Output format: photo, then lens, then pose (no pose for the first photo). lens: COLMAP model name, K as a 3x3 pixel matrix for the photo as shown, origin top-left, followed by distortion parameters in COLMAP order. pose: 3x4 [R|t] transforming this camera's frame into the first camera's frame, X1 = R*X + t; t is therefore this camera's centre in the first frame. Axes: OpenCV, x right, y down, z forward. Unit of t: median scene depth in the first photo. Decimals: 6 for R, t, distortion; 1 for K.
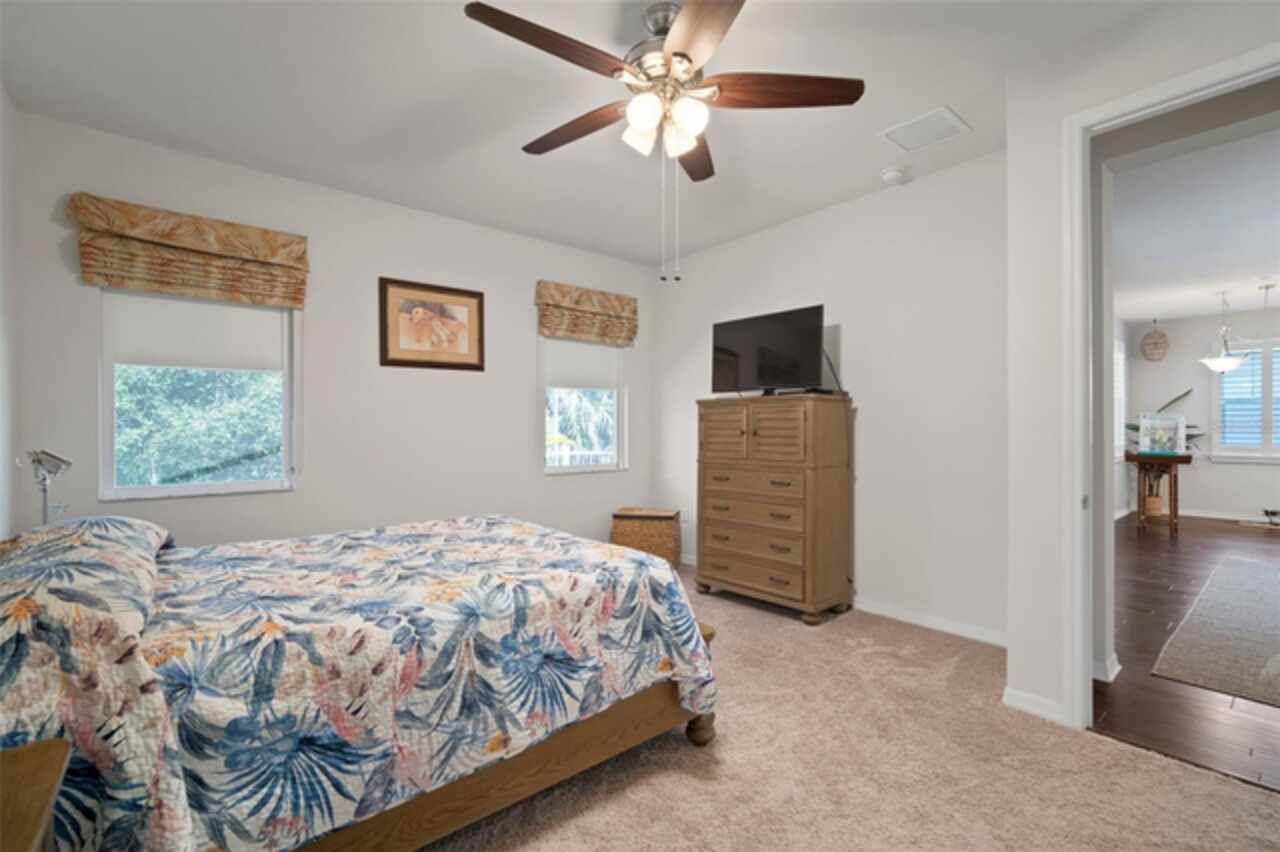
lens RADIAL K [[550.9, 0, 640.0], [0, 550.9, 426.0], [0, 0, 1]] dist [0.000244, -0.000012]
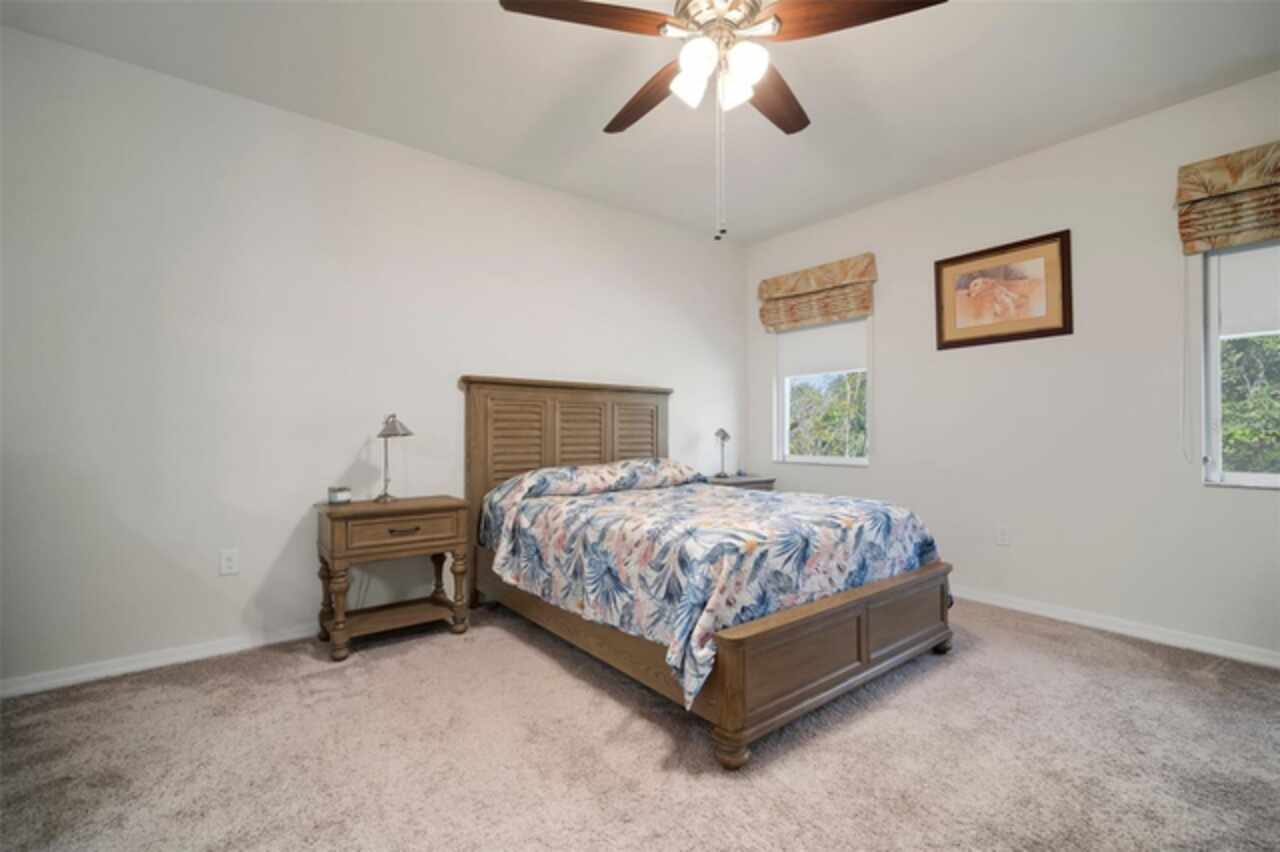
lens RADIAL K [[570.2, 0, 644.5], [0, 570.2, 423.0], [0, 0, 1]] dist [-0.009929, 0.000205]
pose [[-0.027493, -0.015462, -0.999502, 1.120909], [0.005187, 0.999865, -0.015610, 0.067289], [0.999609, -0.005613, -0.027409, 1.003734]]
